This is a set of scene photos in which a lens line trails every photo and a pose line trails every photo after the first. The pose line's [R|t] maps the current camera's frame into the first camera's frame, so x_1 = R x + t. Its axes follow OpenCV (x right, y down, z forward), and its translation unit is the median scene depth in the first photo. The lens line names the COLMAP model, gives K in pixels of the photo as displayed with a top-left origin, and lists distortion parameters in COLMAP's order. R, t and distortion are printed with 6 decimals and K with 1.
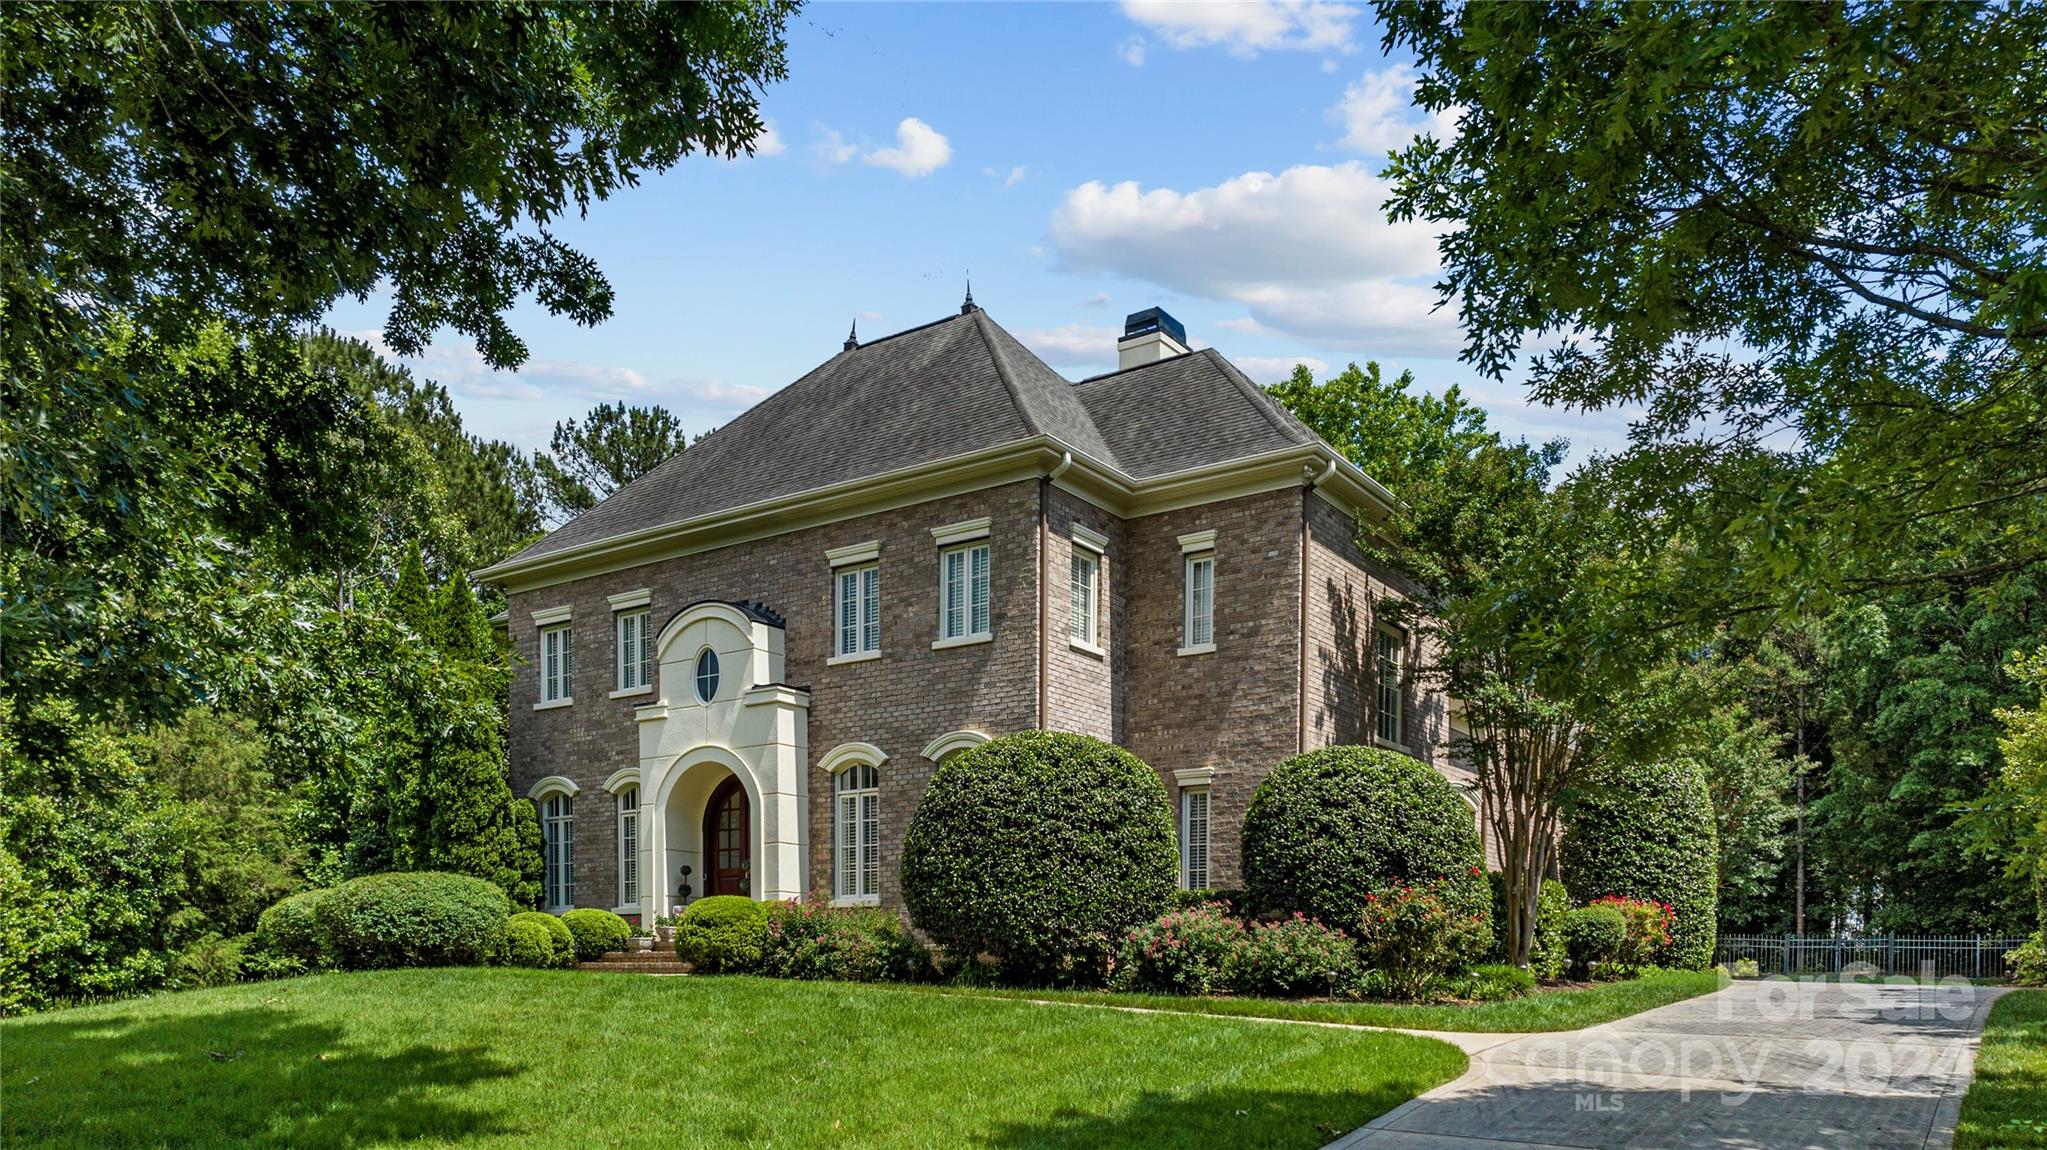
lens RADIAL K [[1462.6, 0, 1039.4], [0, 1462.6, 961.0], [0, 0, 1]] dist [-0.010979, -0.003002]
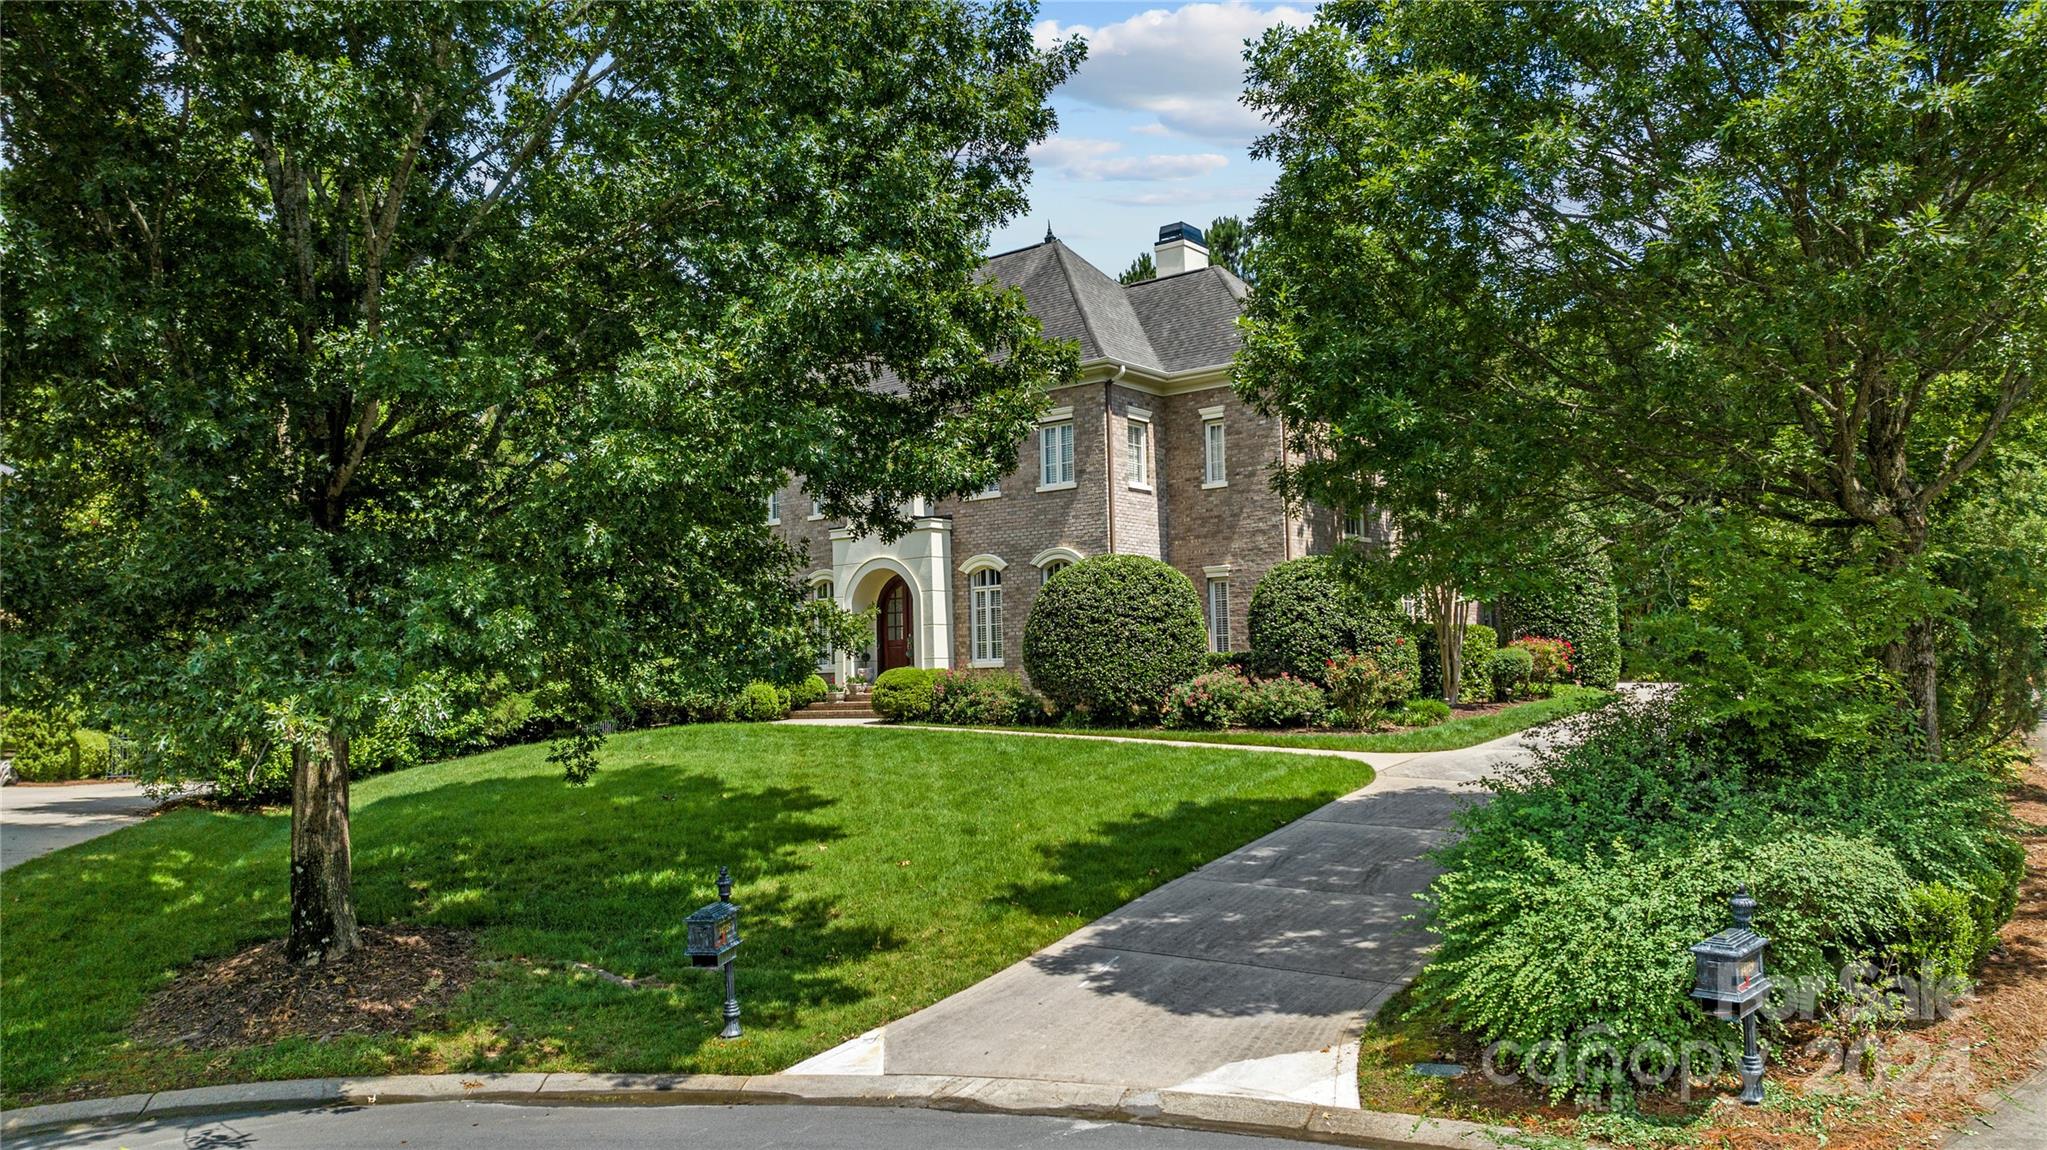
lens RADIAL K [[1462.6, 0, 1068.0], [0, 1462.6, 434.5], [0, 0, 1]] dist [-0.010979, -0.003002]
pose [[0.999168, -0.034571, -0.021658, -0.007472], [0.031198, 0.989607, -0.140372, -0.067441], [0.026286, 0.139580, 0.989862, -0.520965]]
